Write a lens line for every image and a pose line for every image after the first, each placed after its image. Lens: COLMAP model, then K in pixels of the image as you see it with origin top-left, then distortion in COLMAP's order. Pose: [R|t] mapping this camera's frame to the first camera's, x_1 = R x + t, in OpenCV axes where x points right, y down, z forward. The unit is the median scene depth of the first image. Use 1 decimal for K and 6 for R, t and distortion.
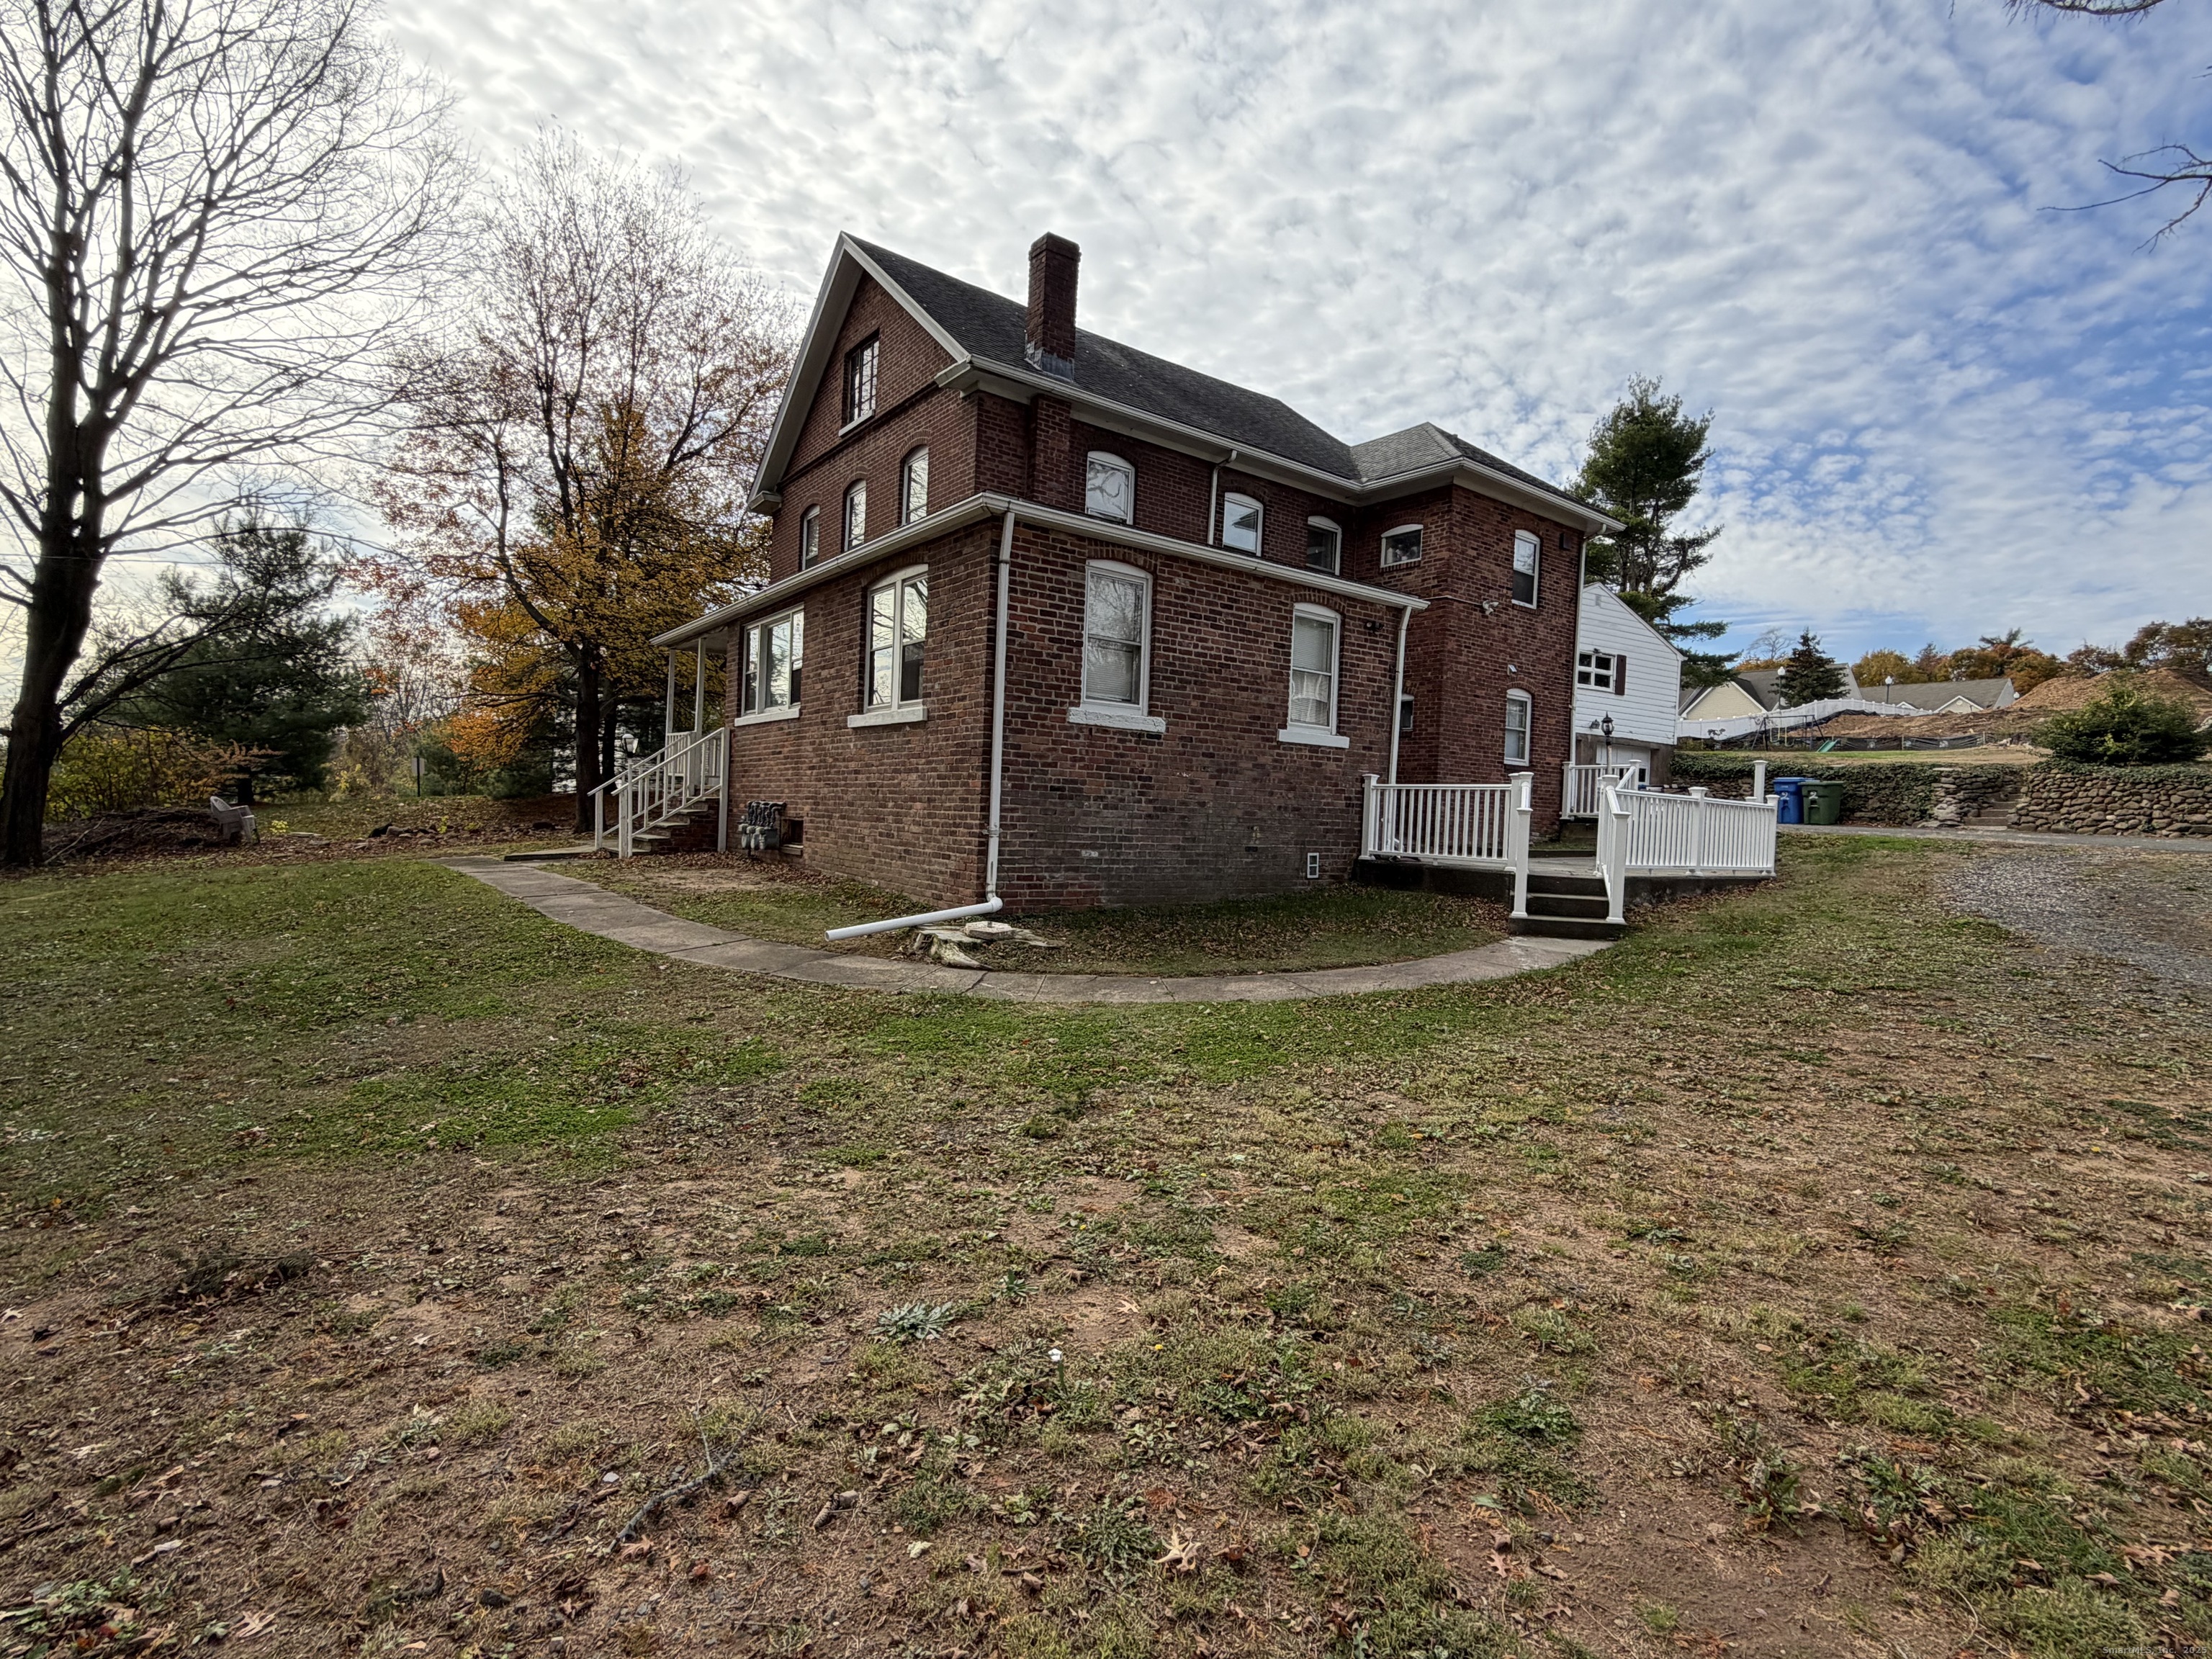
lens RADIAL K [[1088.8, 0, 1098.5], [0, 1088.8, 826.9], [0, 0, 1]] dist [0.019345, 0.000371]
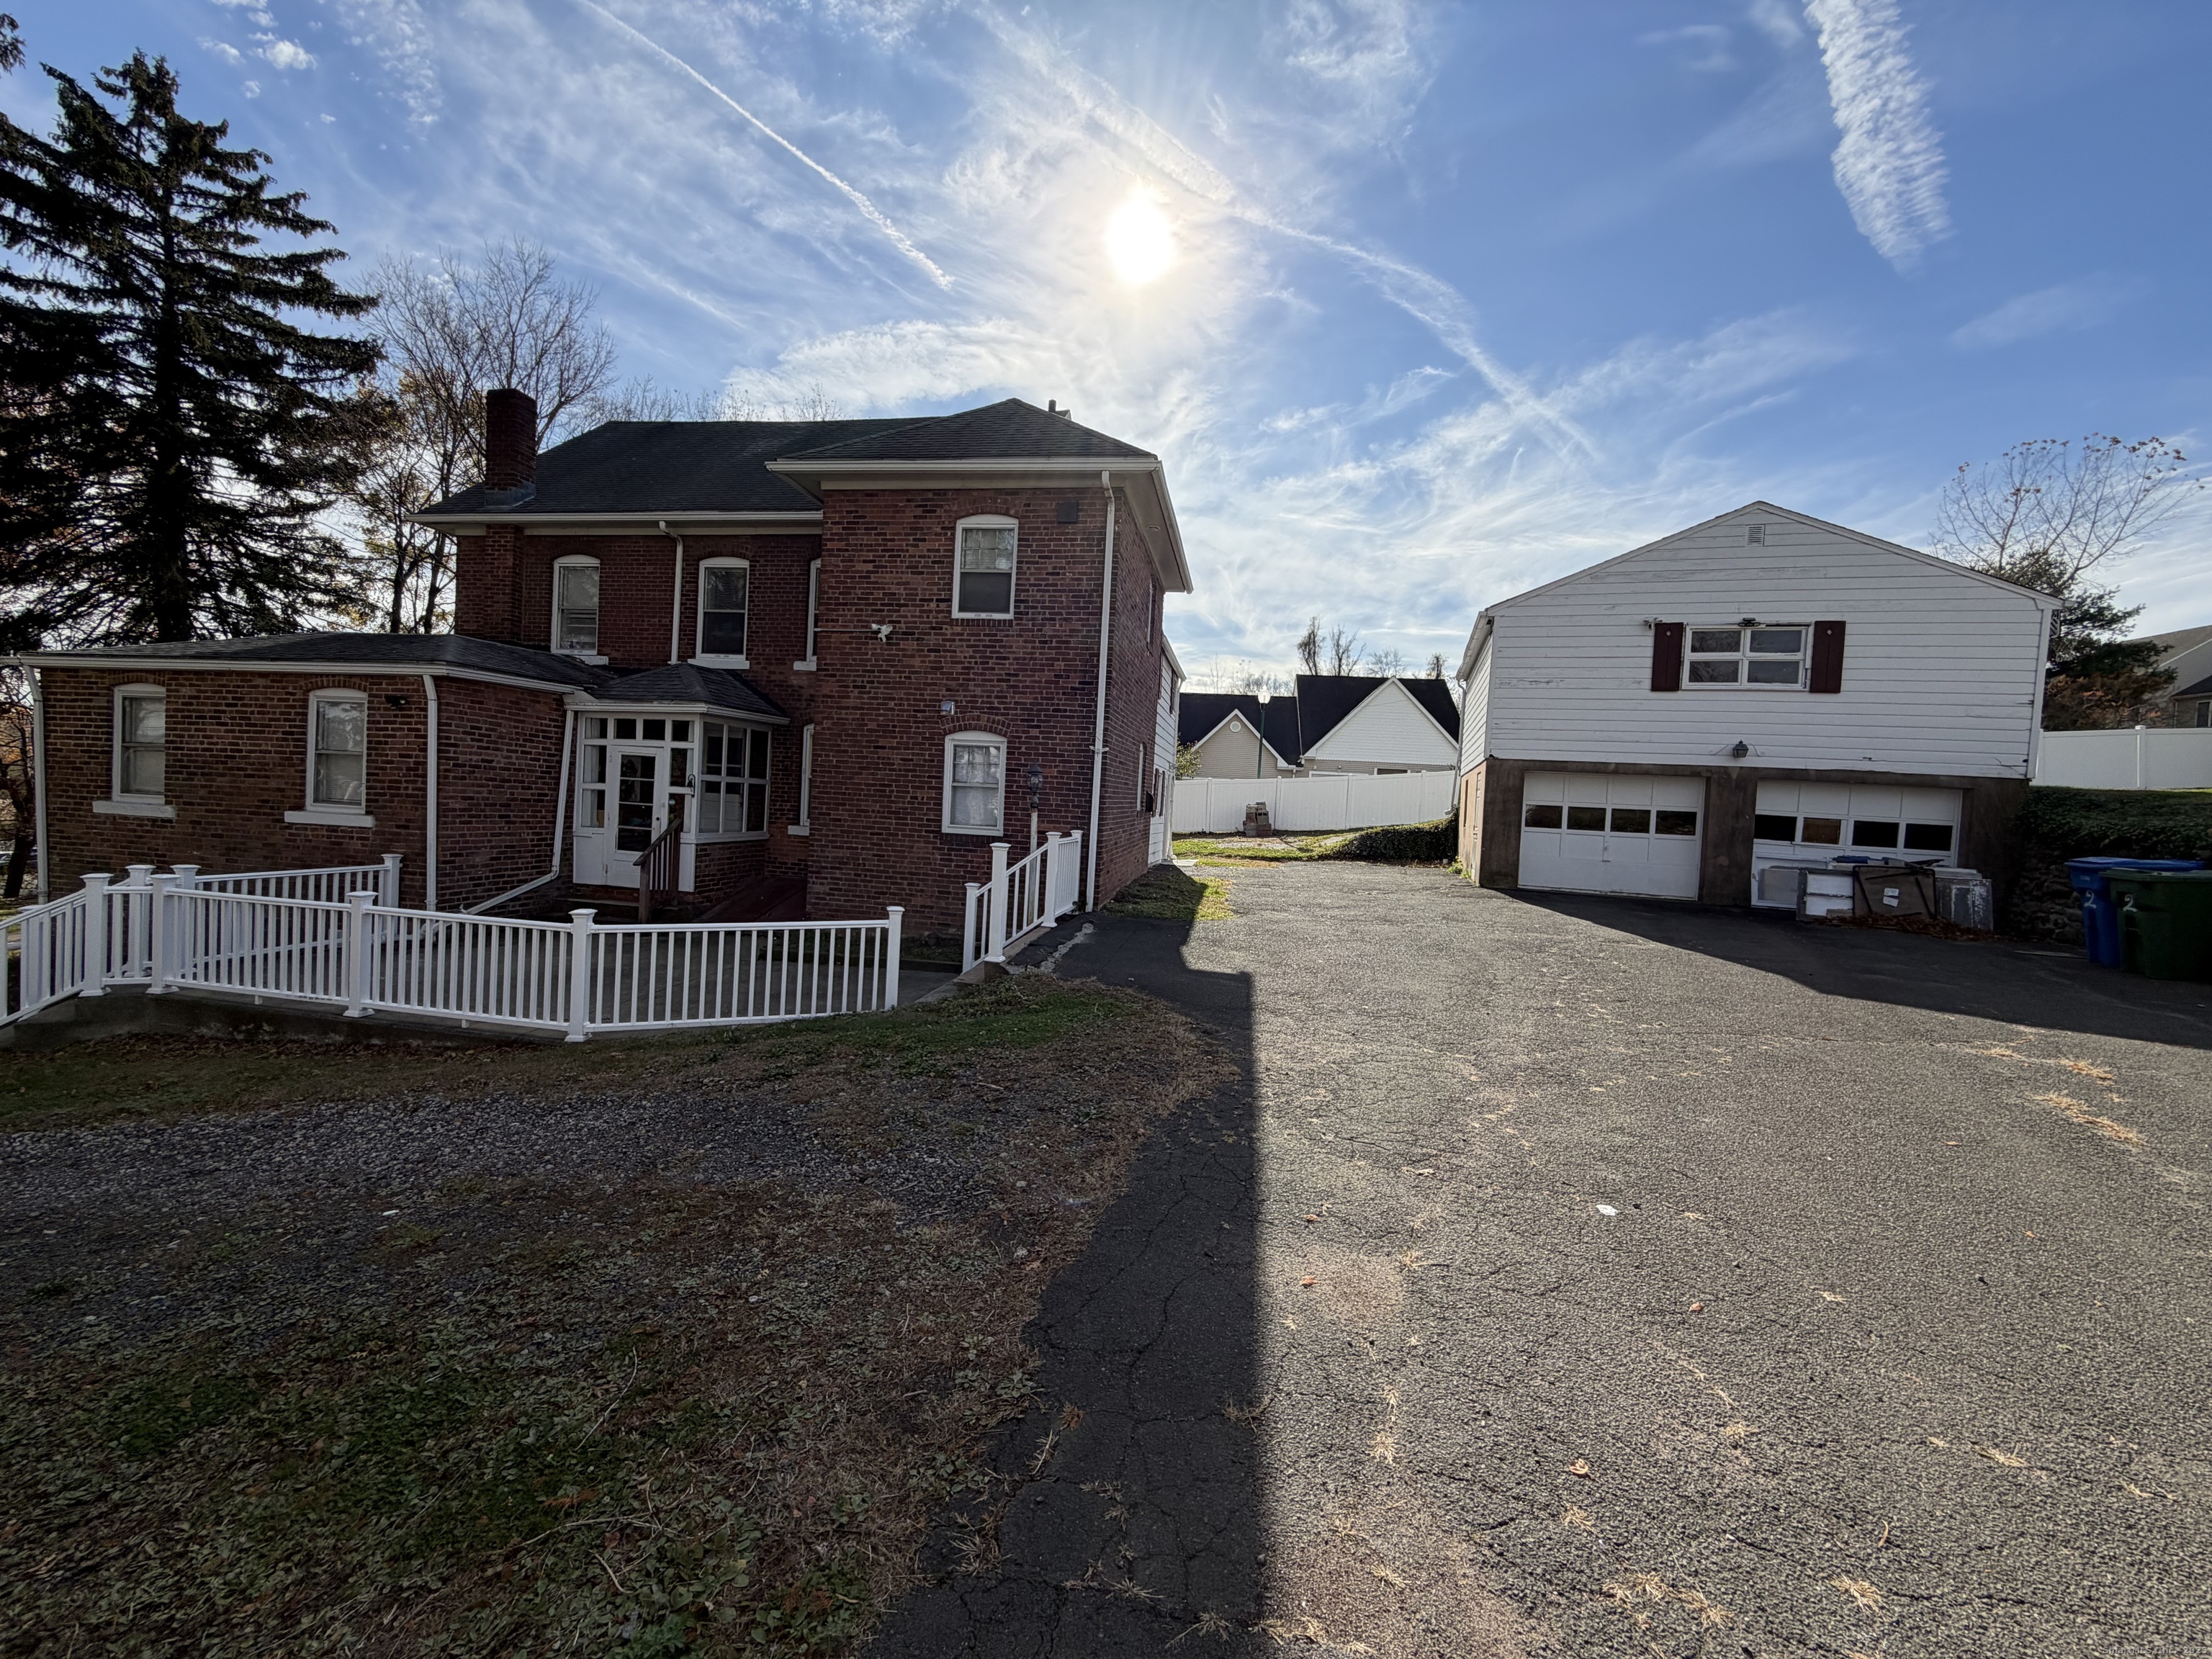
lens RADIAL K [[873.0, 0, 1095.1], [0, 873.0, 852.8], [0, 0, 1]] dist [0.001533, 0.000051]
pose [[0.666725, 0.038158, -0.744327, 0.433293], [-0.030087, 0.999252, 0.024276, -0.030256], [0.744697, 0.006210, 0.667374, 0.329048]]
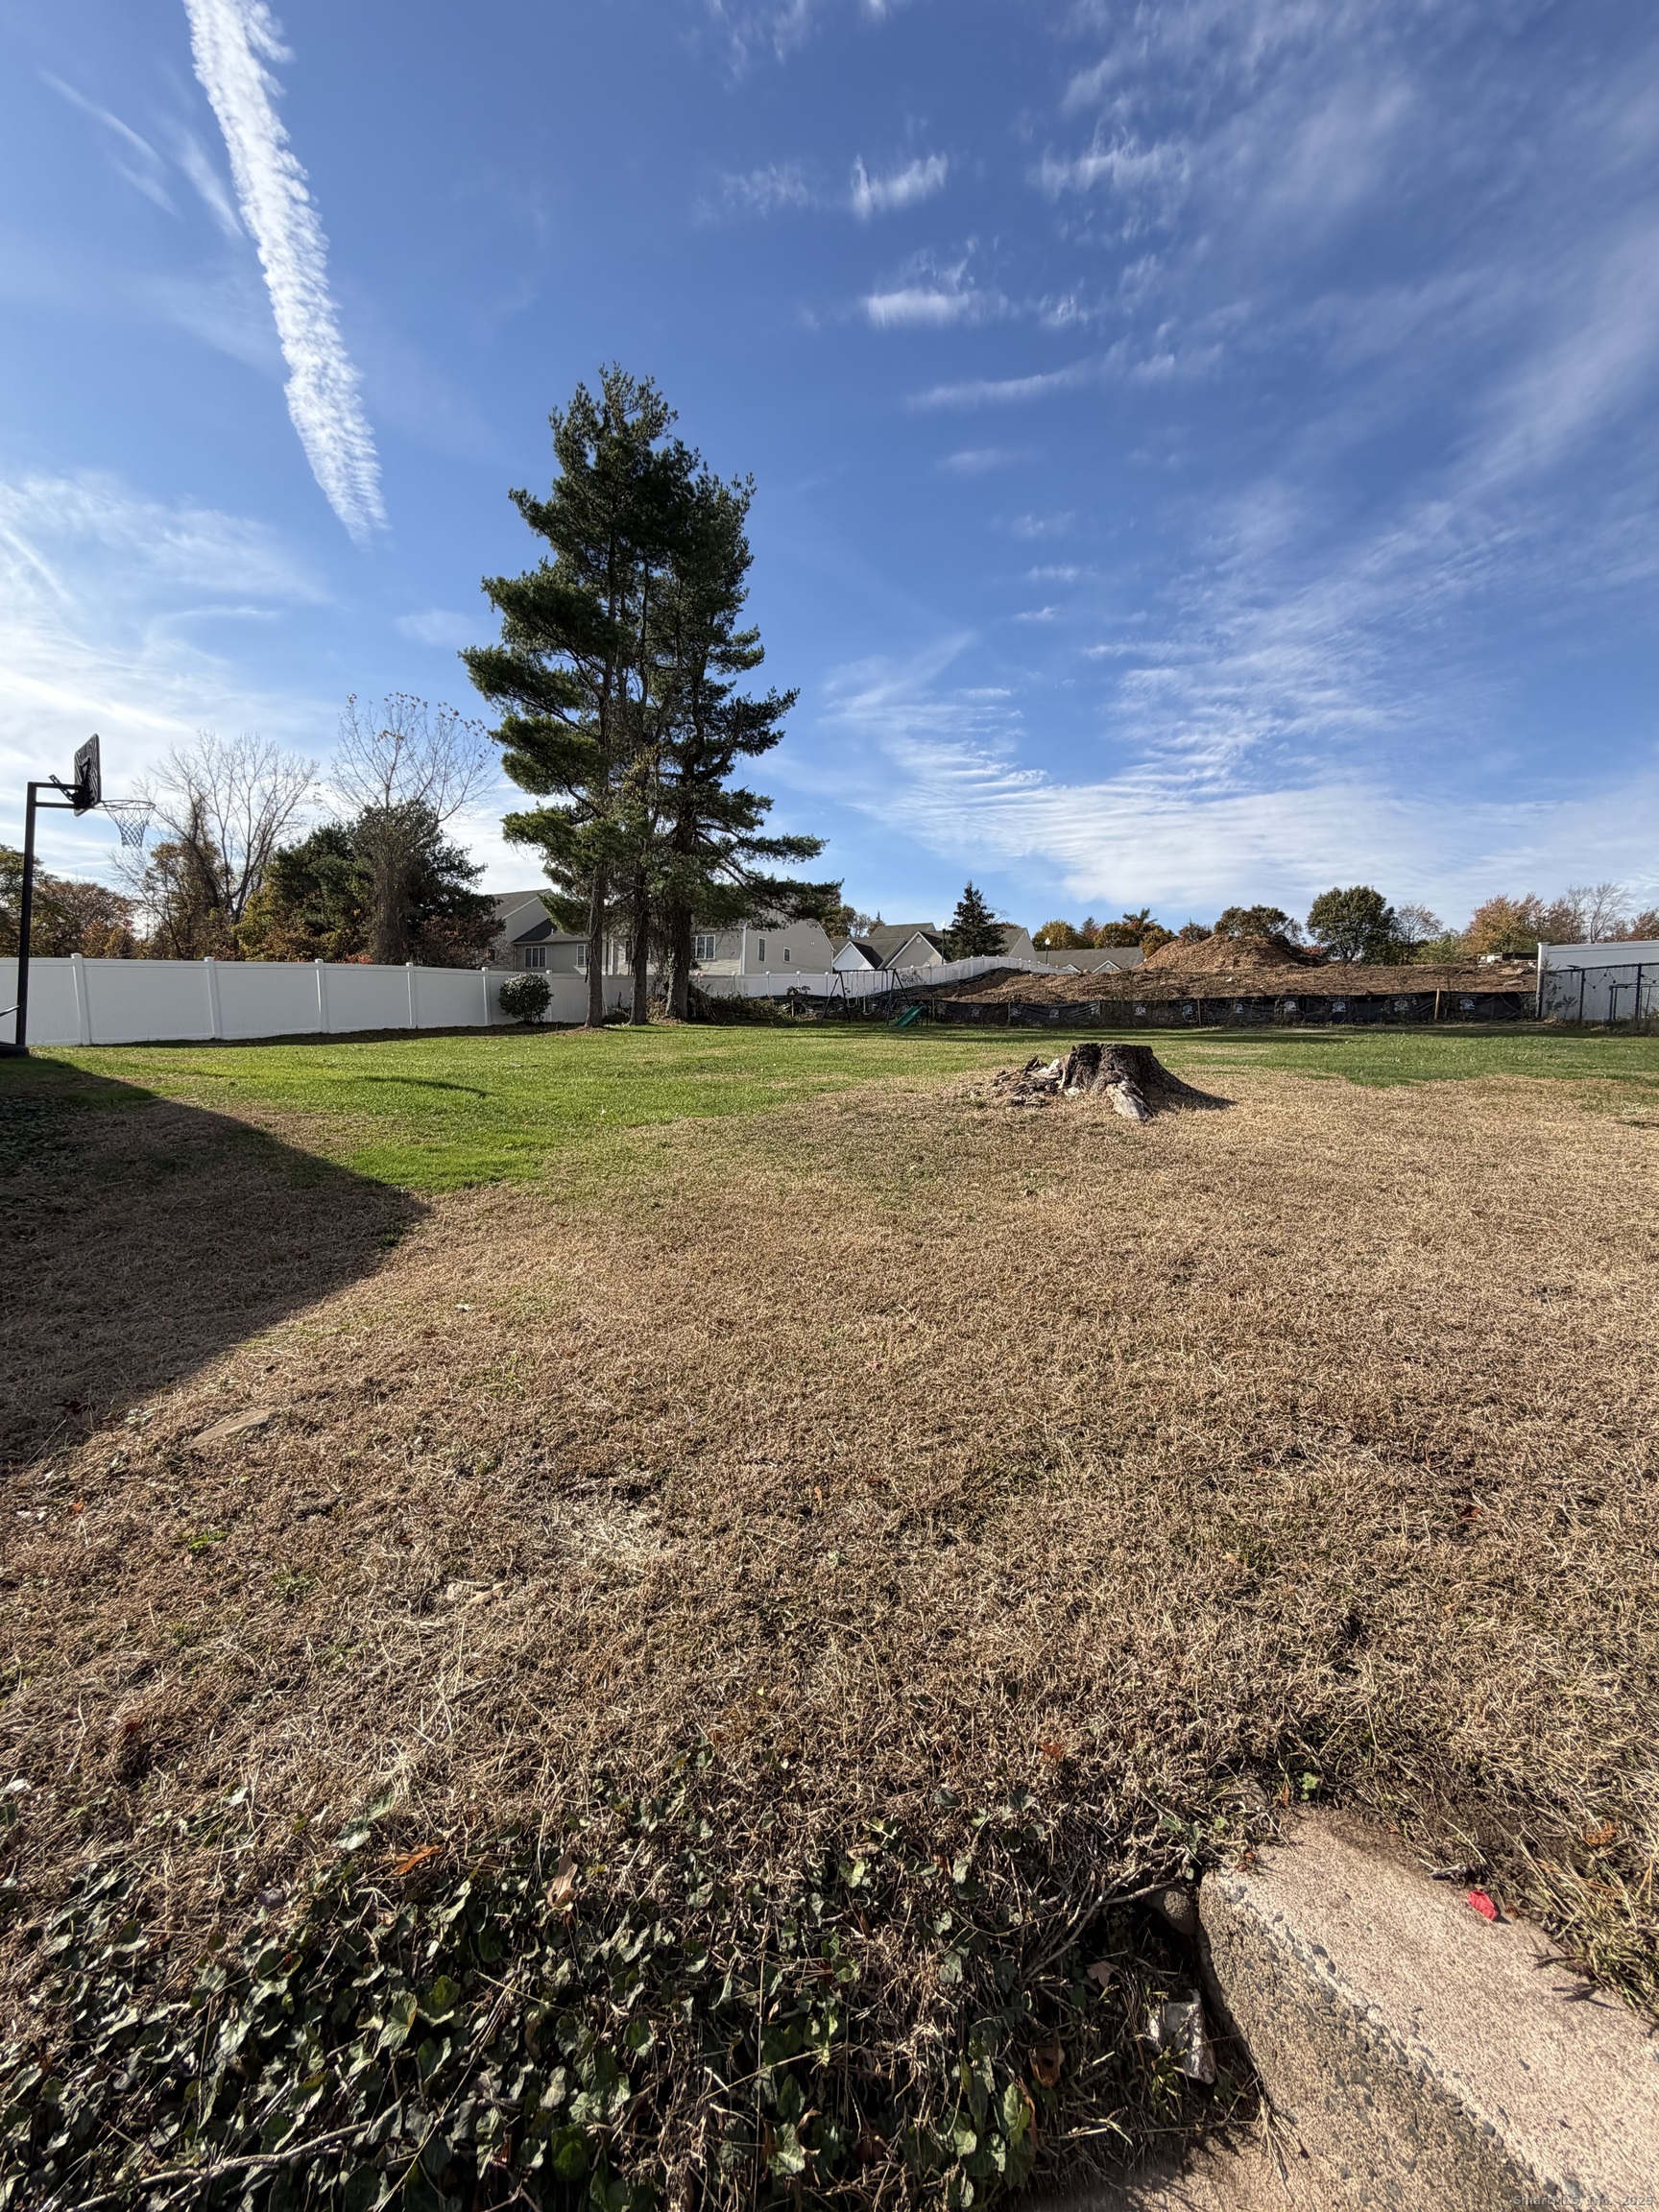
lens RADIAL K [[873.0, 0, 847.9], [0, 873.0, 1106.6], [0, 0, 1]] dist [0.001533, 0.000051]
pose [[0.934659, -0.032604, 0.354048, 0.518085], [0.012224, 0.998145, 0.059647, -0.061871], [-0.355336, -0.051422, 0.933323, 0.612224]]
